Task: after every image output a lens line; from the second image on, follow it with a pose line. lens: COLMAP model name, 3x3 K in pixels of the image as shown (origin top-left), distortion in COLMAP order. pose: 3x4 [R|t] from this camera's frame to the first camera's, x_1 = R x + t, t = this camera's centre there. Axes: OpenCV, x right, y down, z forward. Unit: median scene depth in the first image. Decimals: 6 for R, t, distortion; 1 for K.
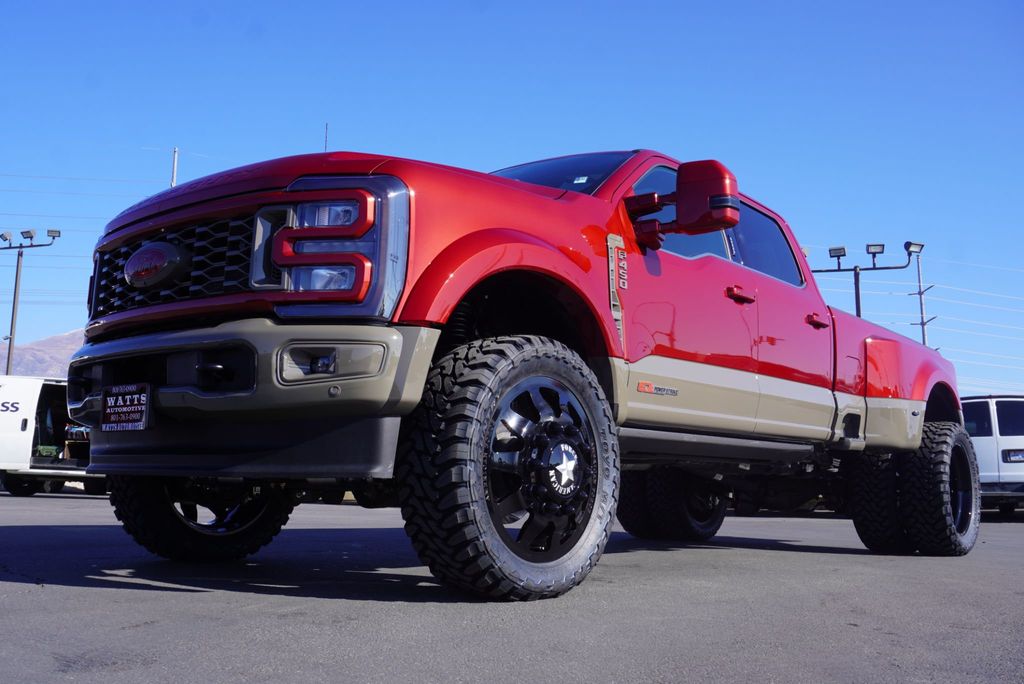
lens RADIAL K [[957.6, 0, 514.4], [0, 957.6, 340.1], [0, 0, 1]] dist [0.000716, 0.000000]
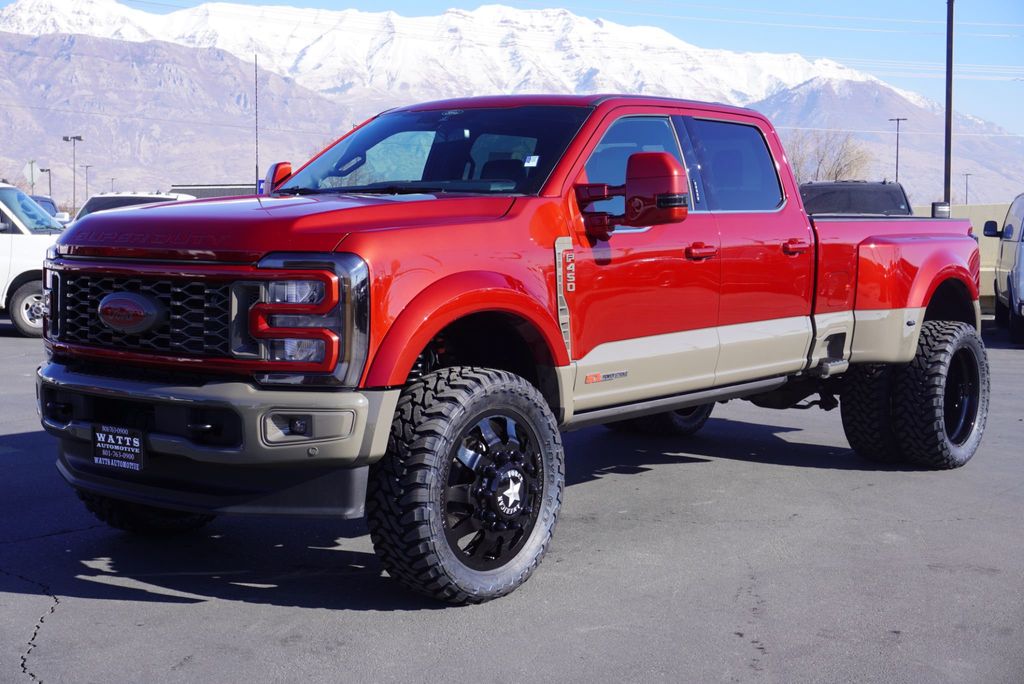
lens RADIAL K [[1452.4, 0, 513.3], [0, 1452.4, 339.4], [0, 0, 1]] dist [0.048344, 0.000000]
pose [[0.999549, -0.017279, 0.024546, 0.015143], [0.011148, 0.972917, 0.230888, -0.436661], [-0.027870, -0.230510, 0.972671, -0.634453]]
